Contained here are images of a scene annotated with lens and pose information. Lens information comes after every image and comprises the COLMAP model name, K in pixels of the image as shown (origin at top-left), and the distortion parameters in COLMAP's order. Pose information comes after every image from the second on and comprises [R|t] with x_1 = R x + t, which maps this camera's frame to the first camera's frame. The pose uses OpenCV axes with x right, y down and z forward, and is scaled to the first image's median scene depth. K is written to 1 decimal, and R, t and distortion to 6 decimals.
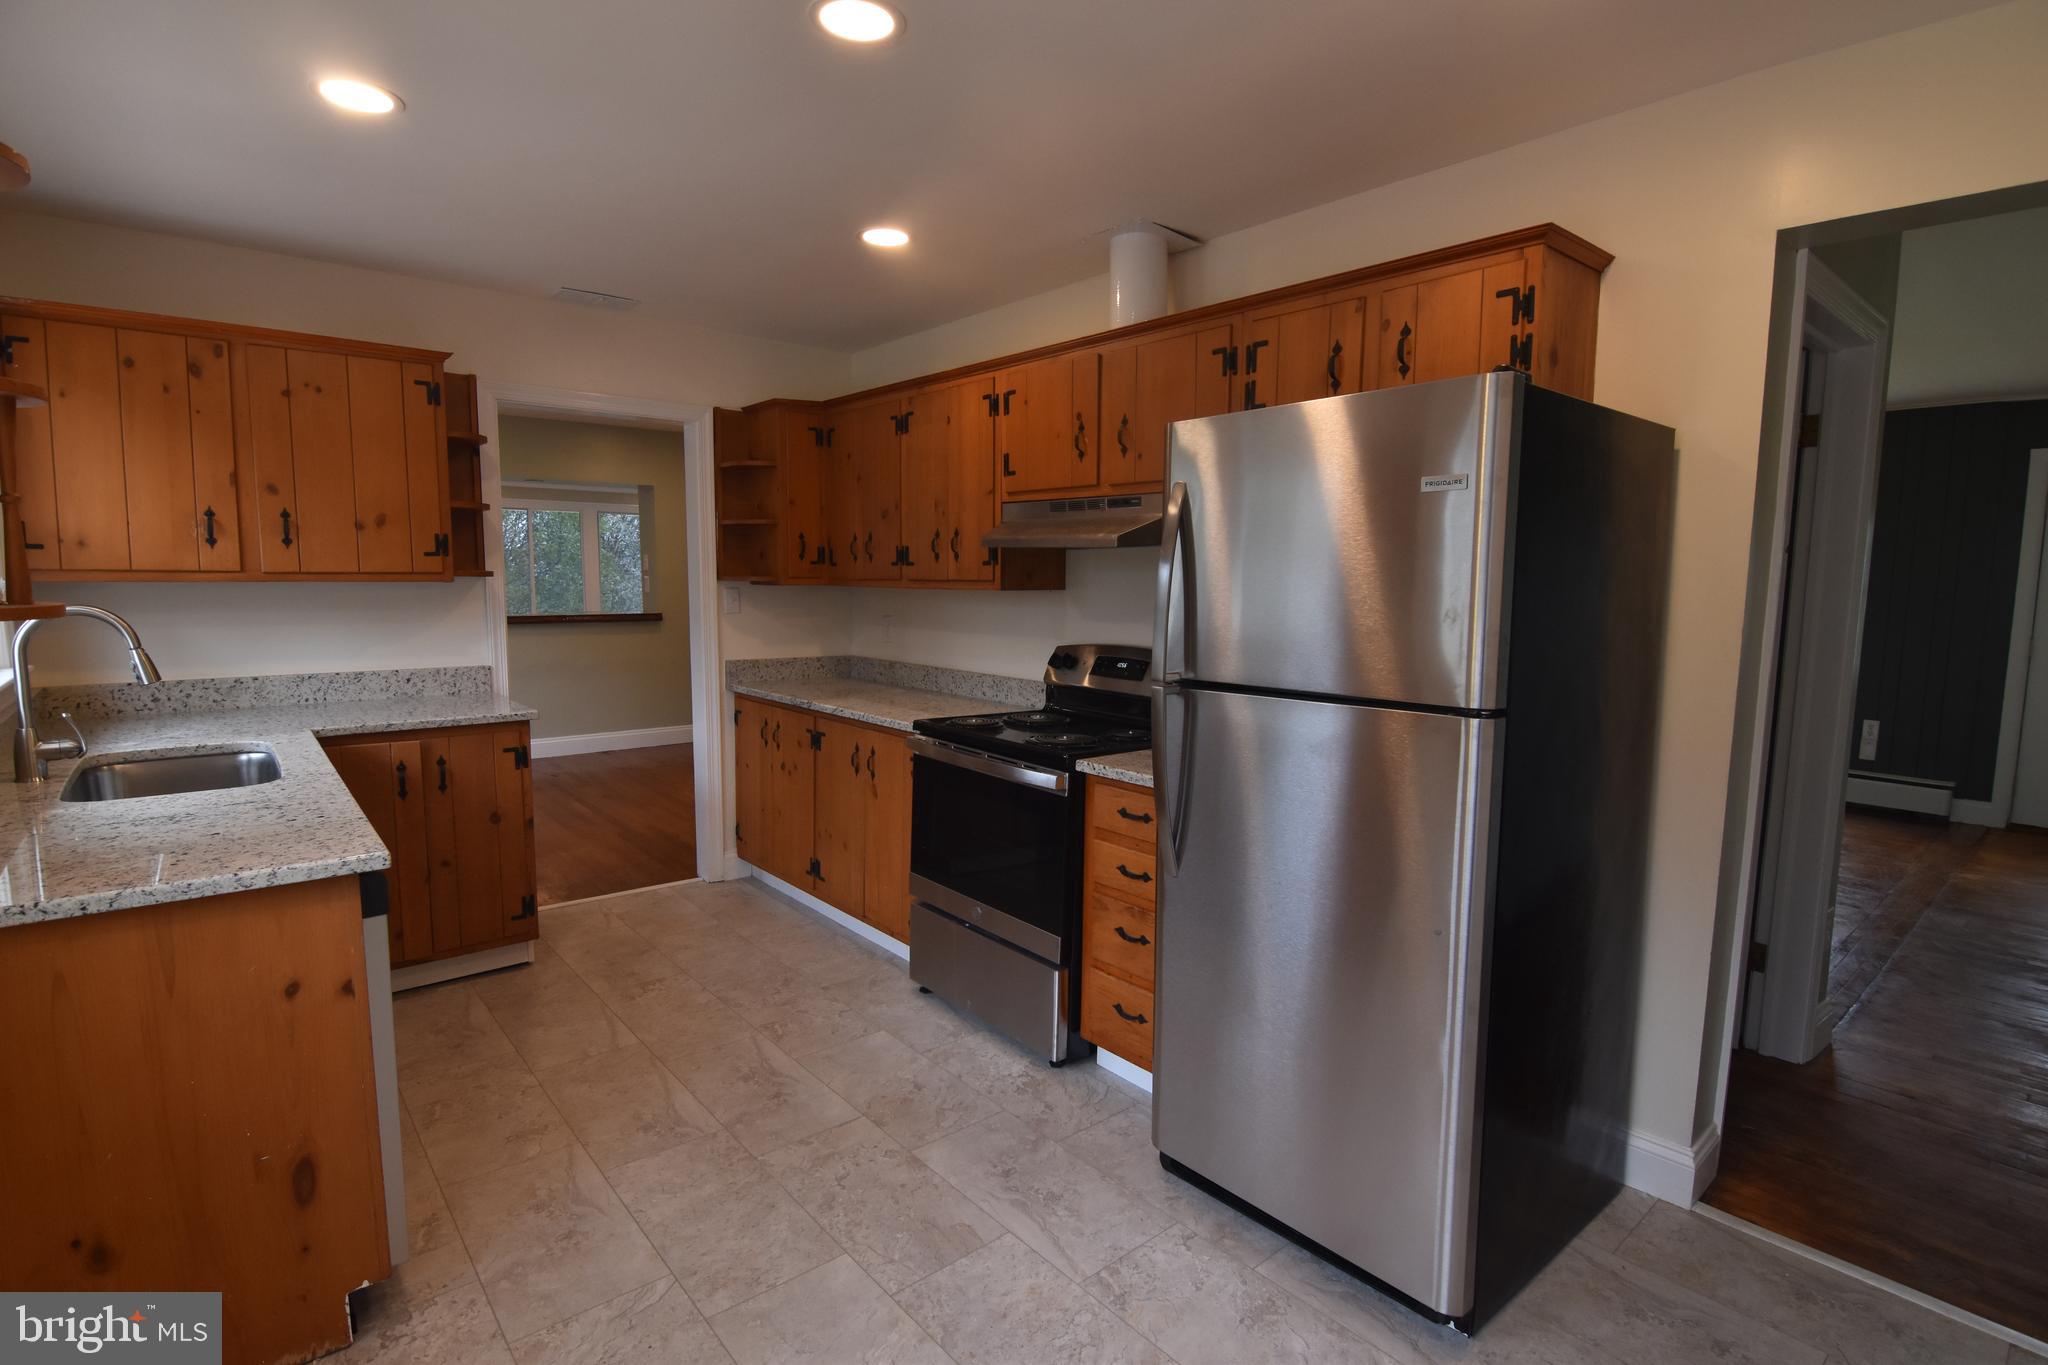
lens RADIAL K [[990.0, 0, 1032.8], [0, 990.0, 681.3], [0, 0, 1]] dist [-0.002407, -0.012123]
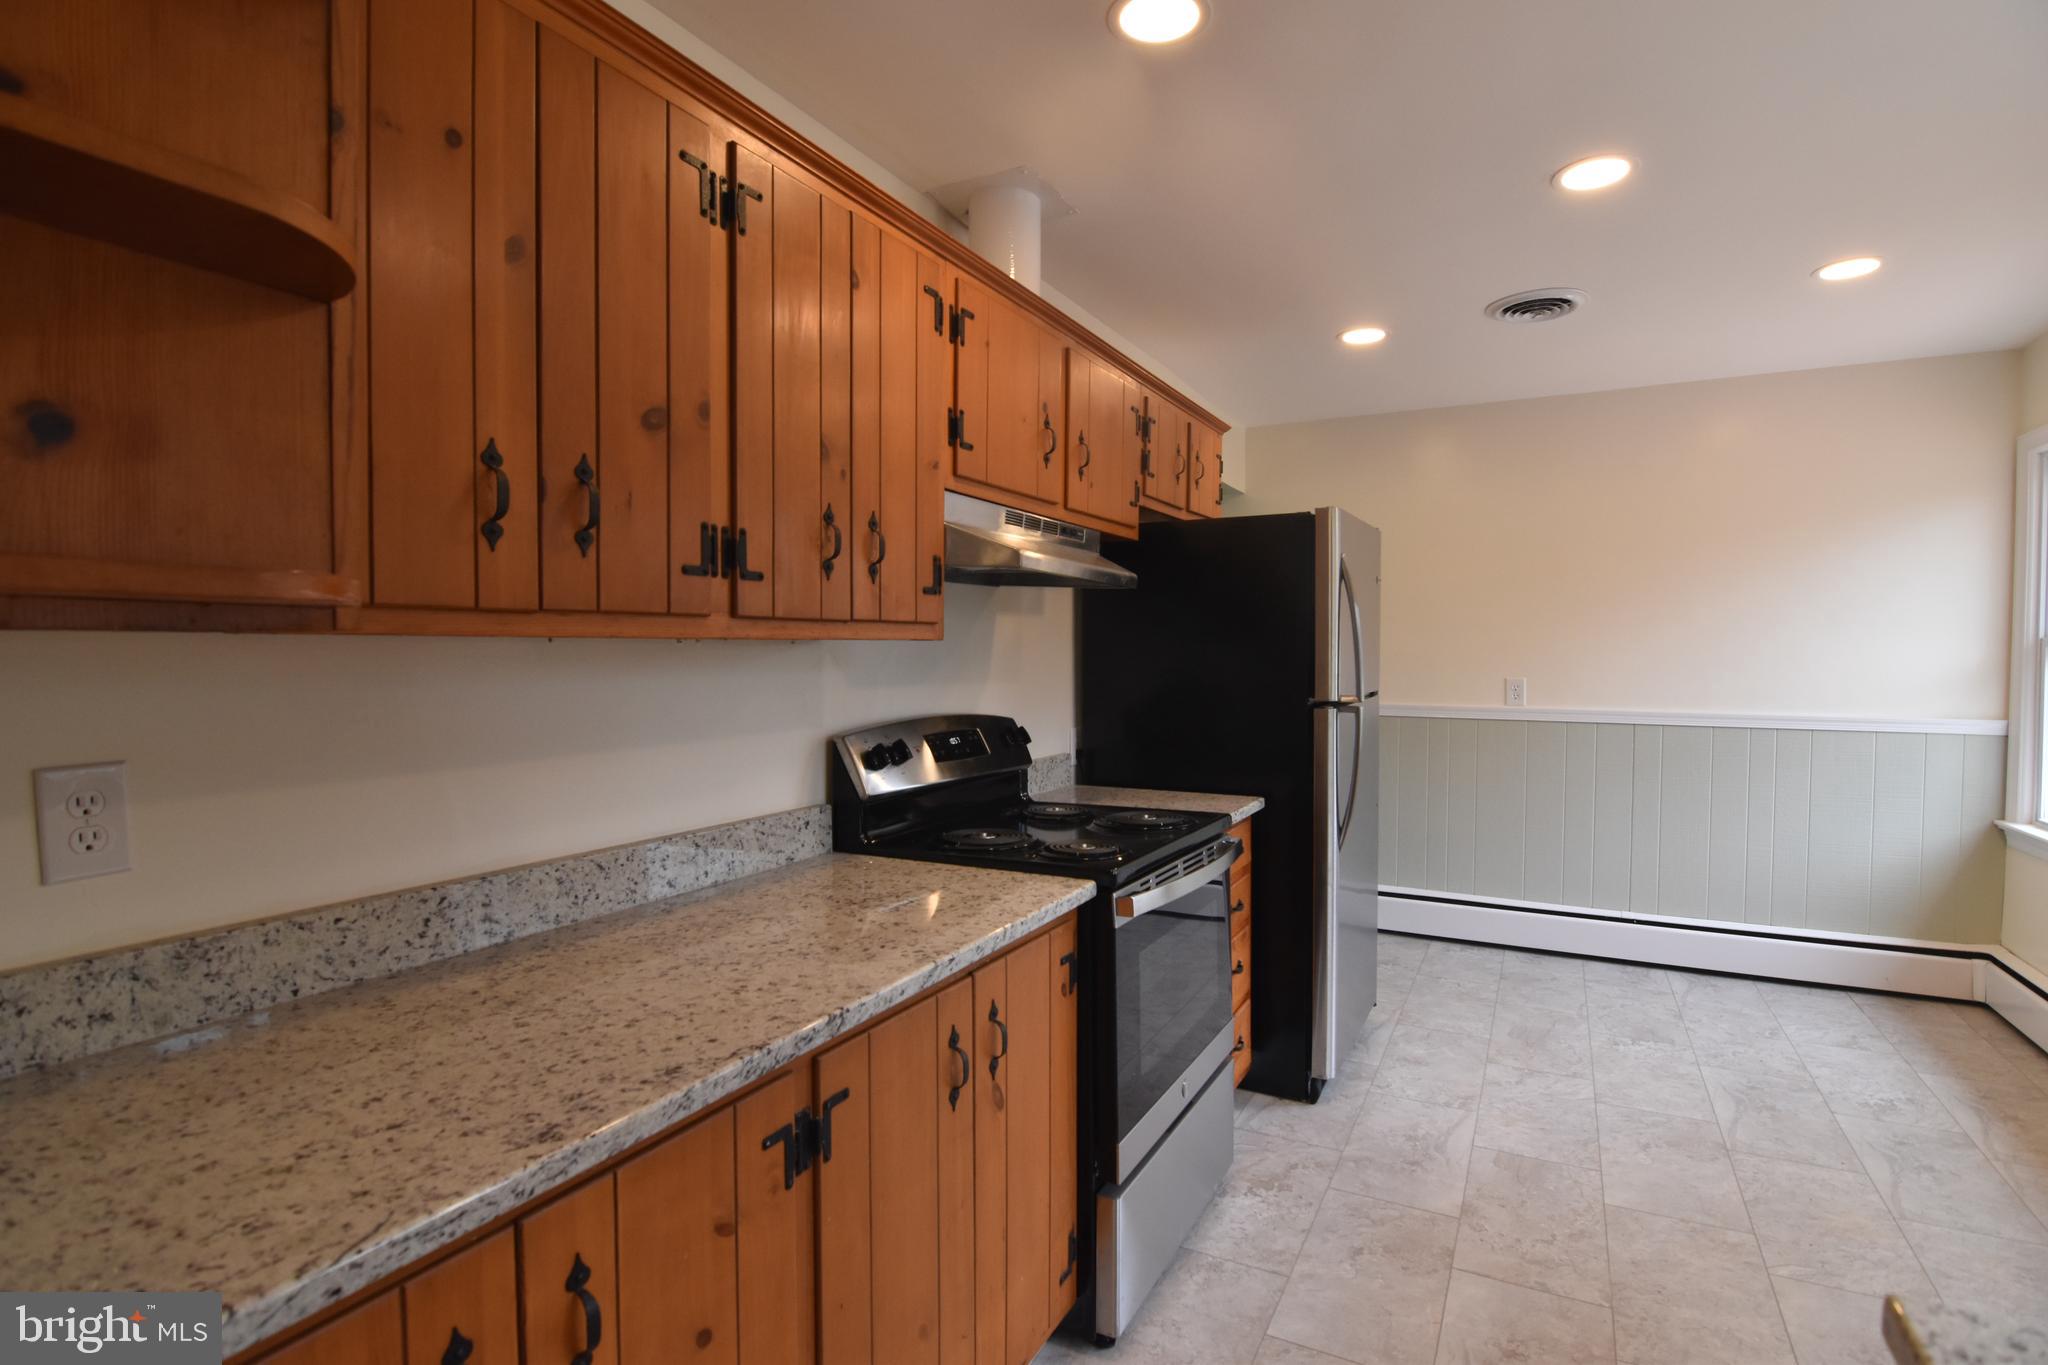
lens RADIAL K [[990.0, 0, 1032.8], [0, 990.0, 681.3], [0, 0, 1]] dist [-0.002407, -0.012123]
pose [[-0.366921, -0.042610, 0.929276, -0.655910], [0.093353, 0.992221, 0.082356, -0.124076], [-0.925556, 0.116969, -0.360089, 1.302180]]
